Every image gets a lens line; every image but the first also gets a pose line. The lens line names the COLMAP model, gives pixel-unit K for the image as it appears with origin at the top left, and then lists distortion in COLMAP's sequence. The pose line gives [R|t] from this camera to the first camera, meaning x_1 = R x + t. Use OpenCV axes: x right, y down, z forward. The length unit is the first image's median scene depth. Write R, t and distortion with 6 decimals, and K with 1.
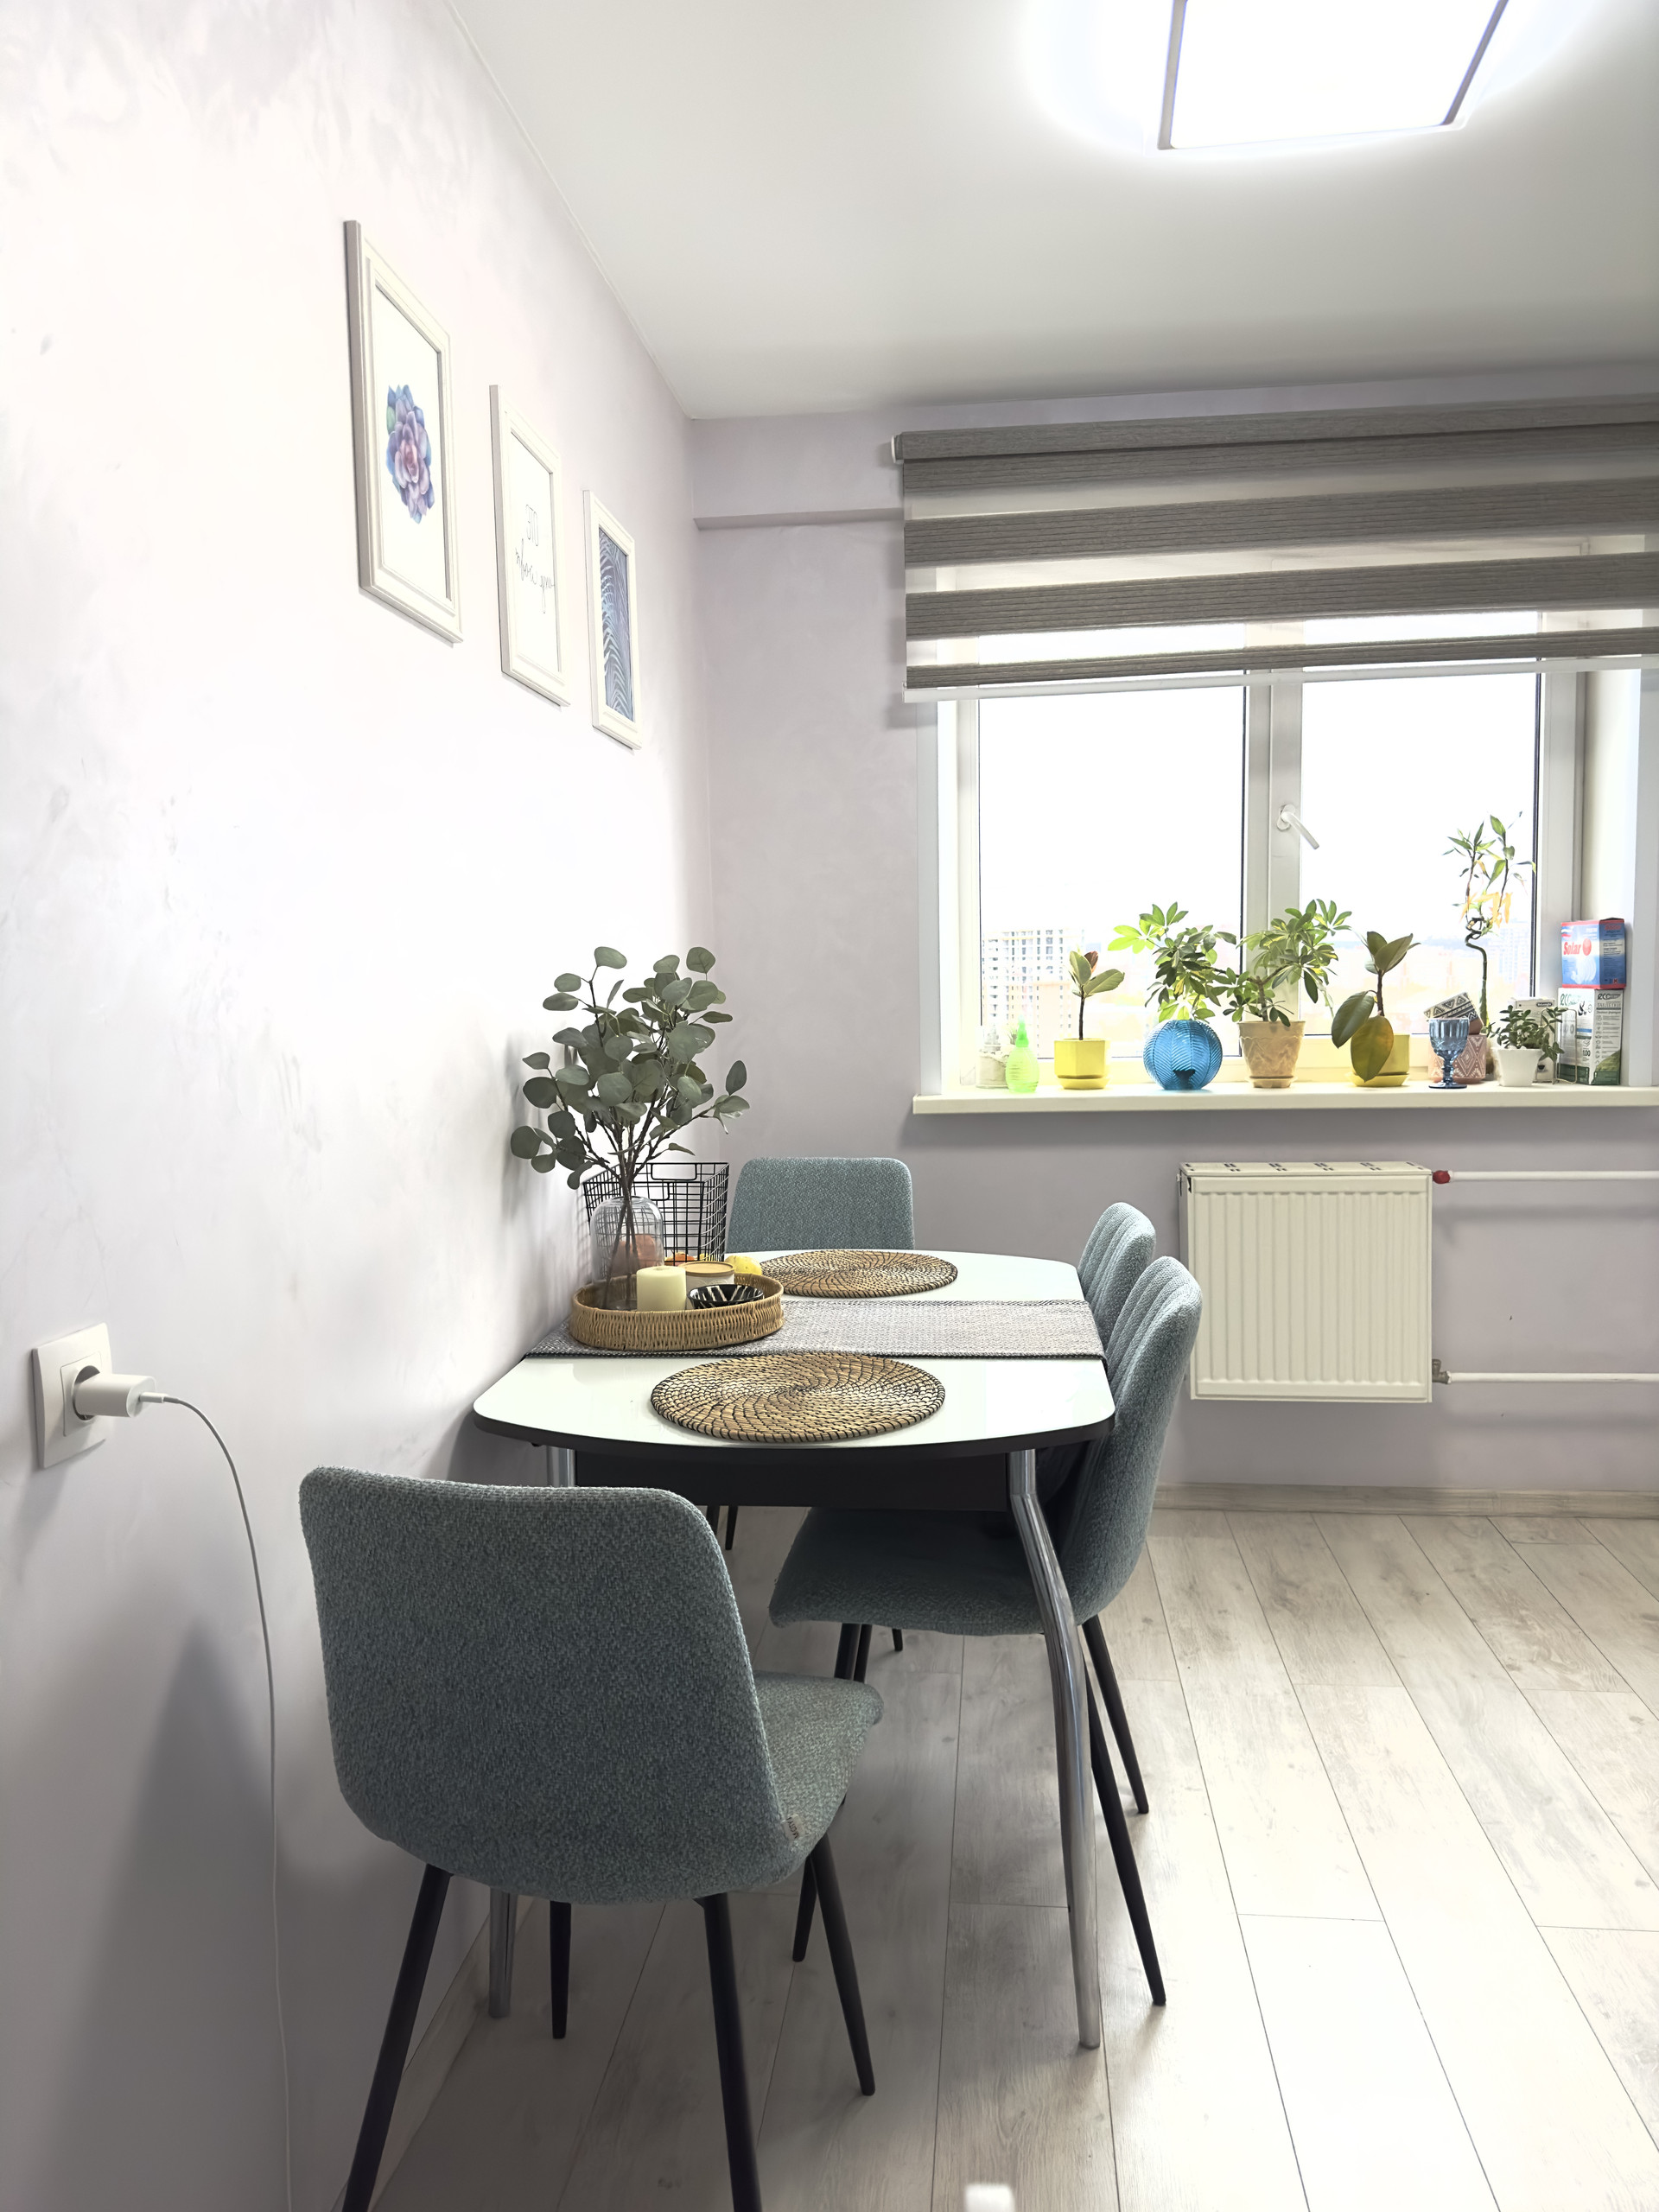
lens RADIAL K [[1566.2, 0, 837.0], [0, 1566.2, 1111.9], [0, 0, 1]] dist [0.109742, -0.189577]
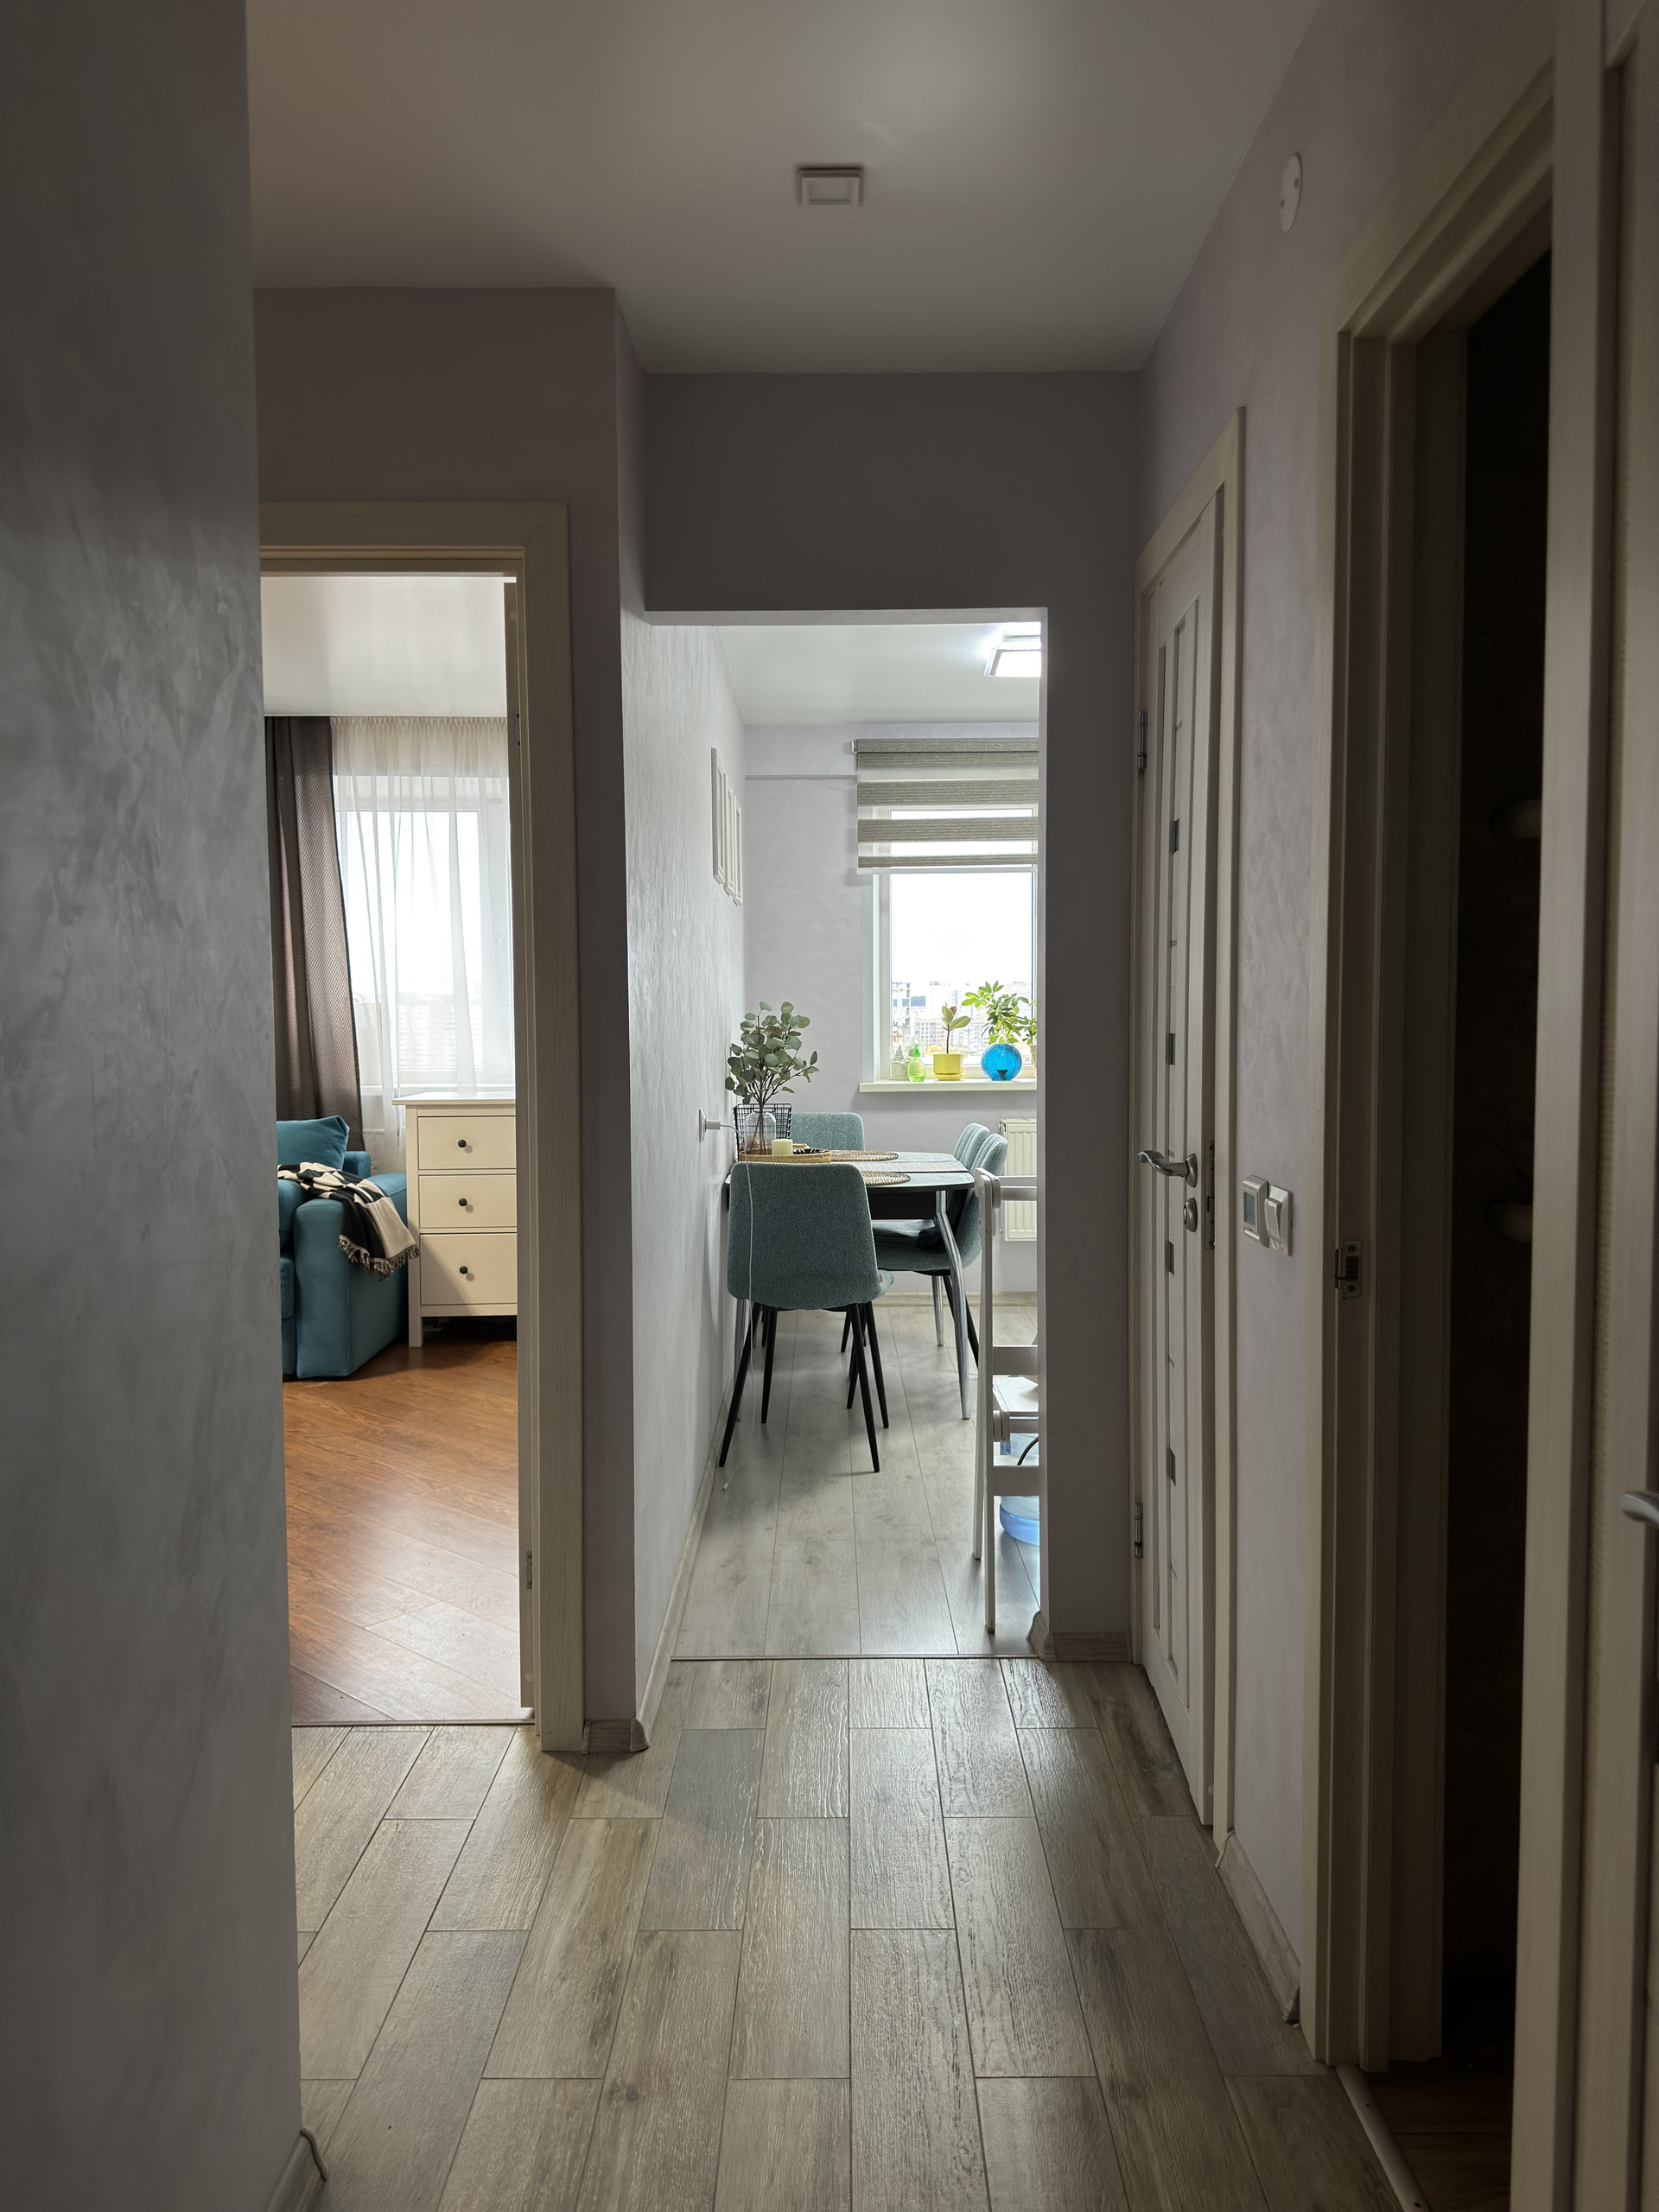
lens RADIAL K [[1566.2, 0, 837.0], [0, 1566.2, 1111.9], [0, 0, 1]] dist [0.109742, -0.189577]
pose [[0.993922, 0.004472, 0.109998, -0.186229], [-0.000831, 0.999451, -0.033127, 0.088183], [-0.110086, 0.032835, 0.993380, -0.860317]]
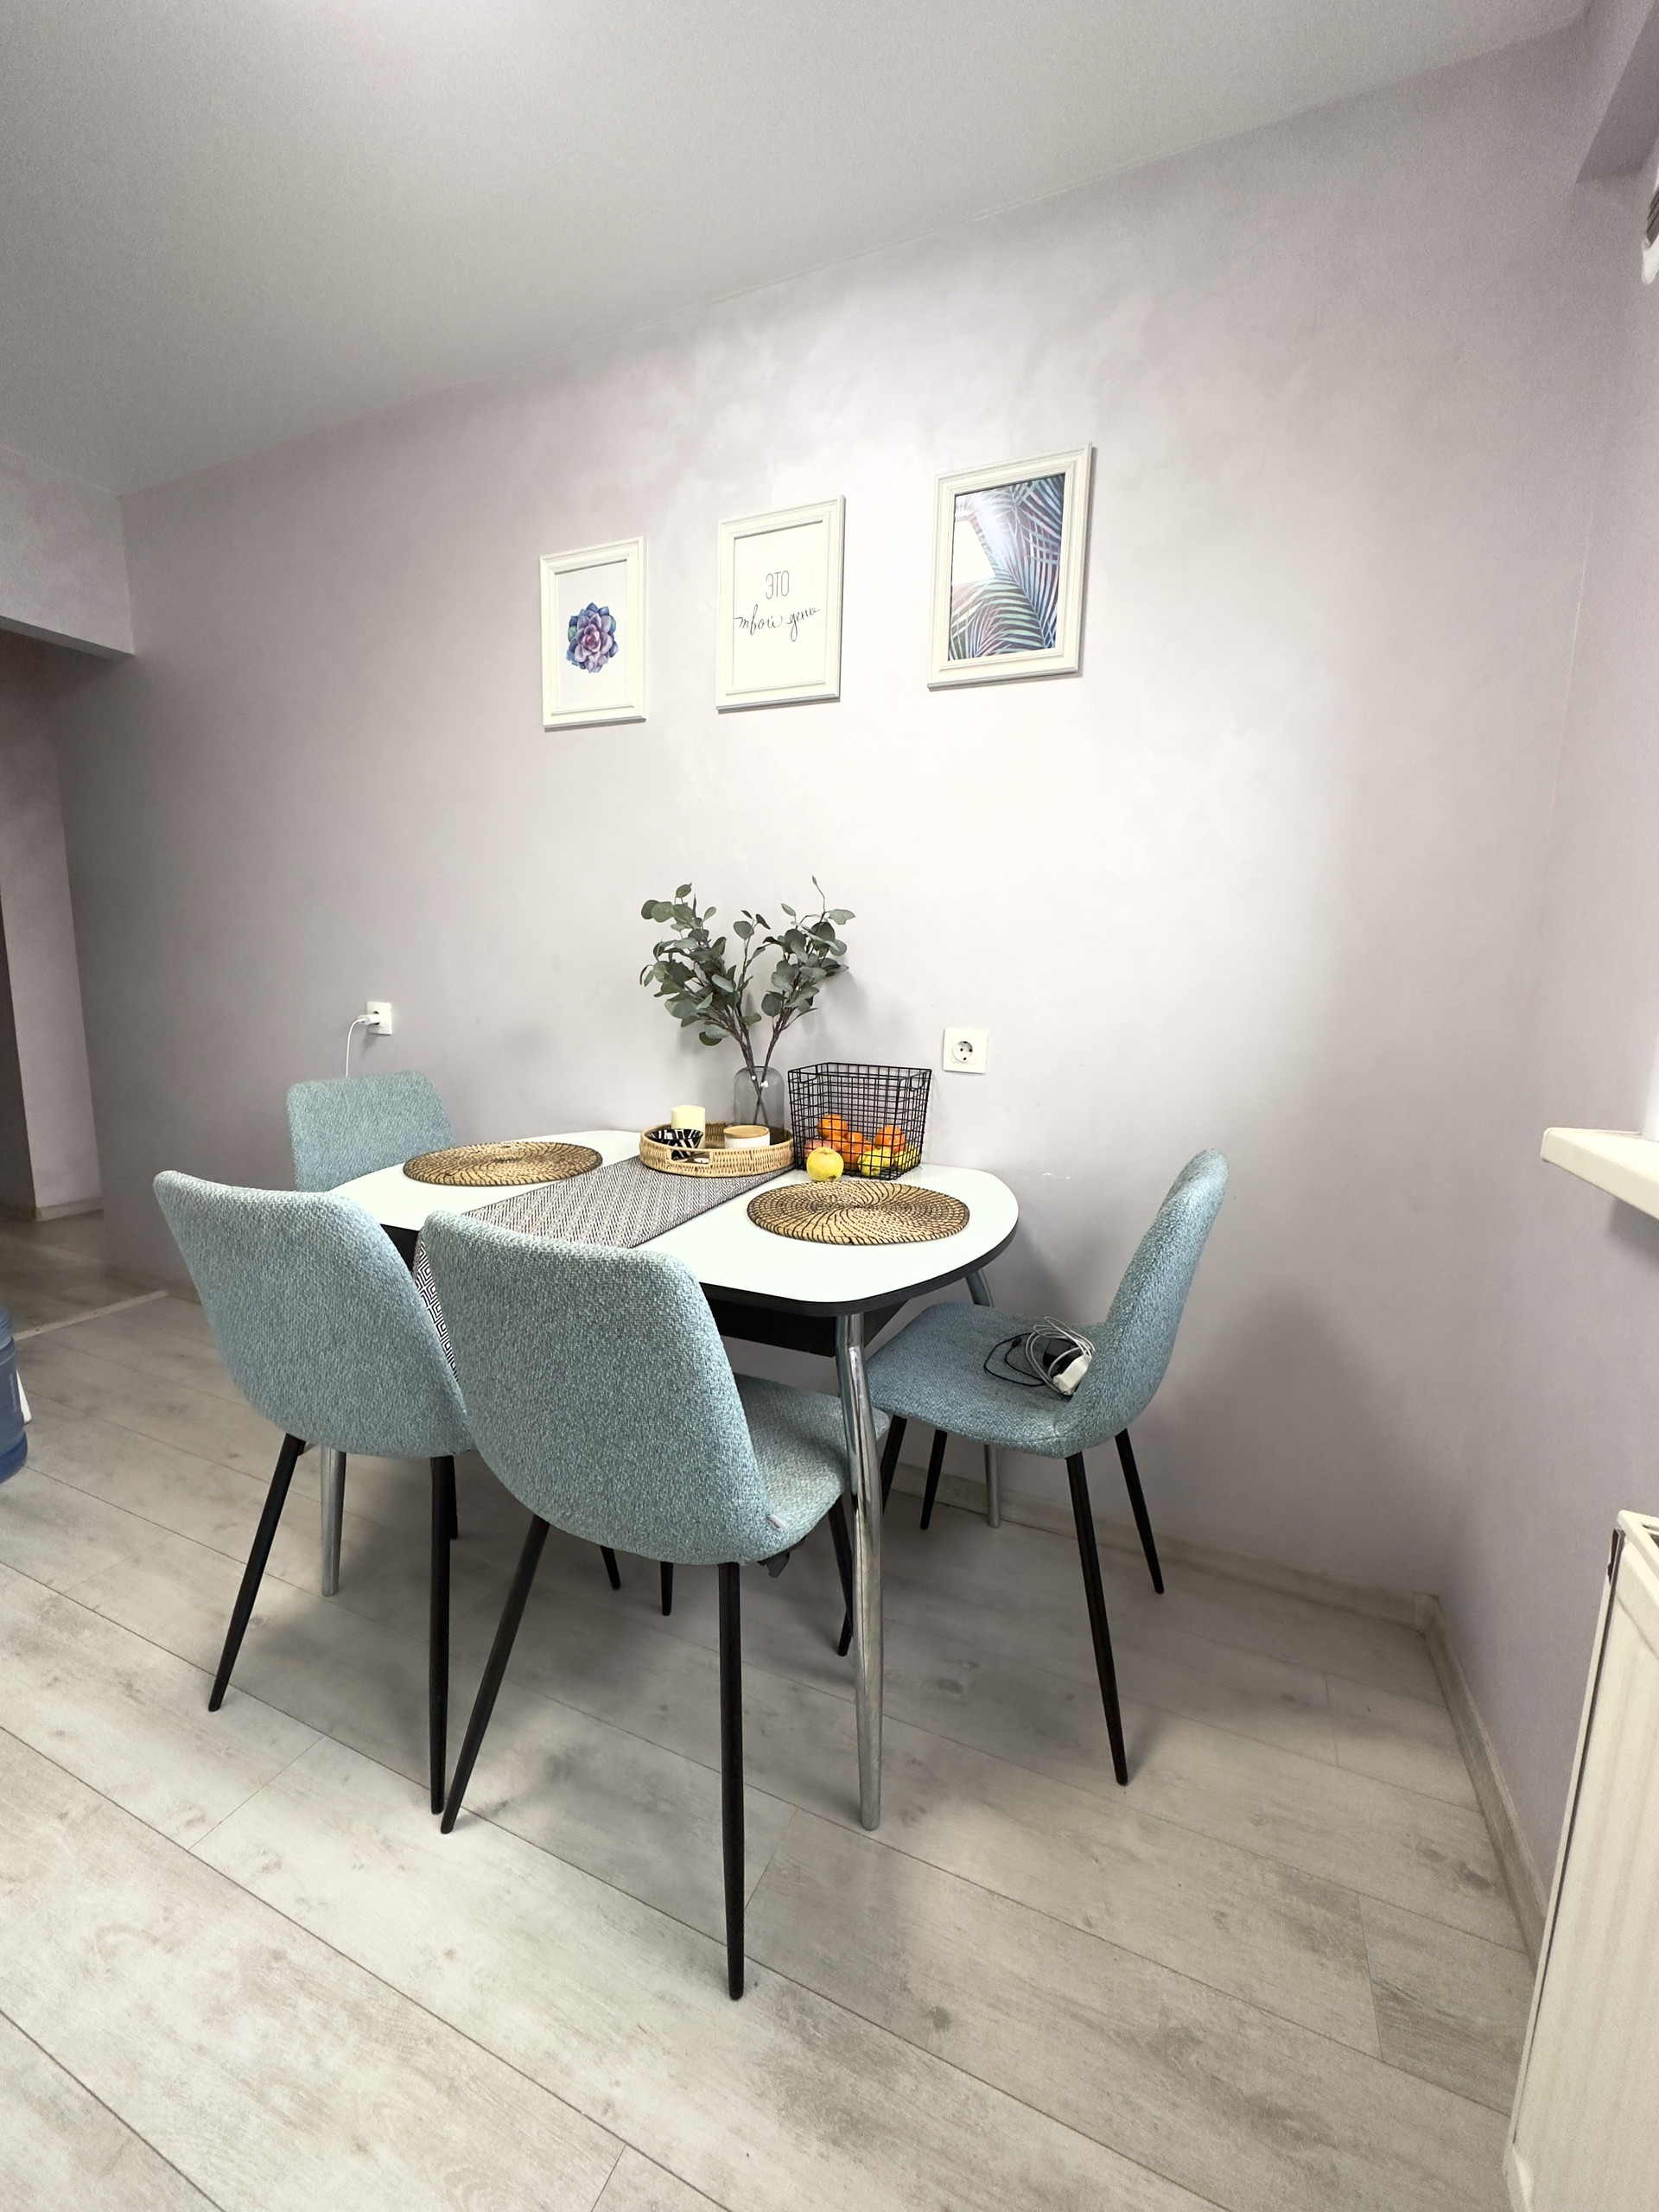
lens RADIAL K [[883.2, 0, 829.5], [0, 883.2, 1106.0], [0, 0, 1]] dist [0.000397, -0.000171]
pose [[-0.304137, 0.153415, -0.940194, 0.394677], [-0.113276, 0.974121, 0.195594, -0.048987], [0.945869, 0.165989, -0.278888, 0.863664]]
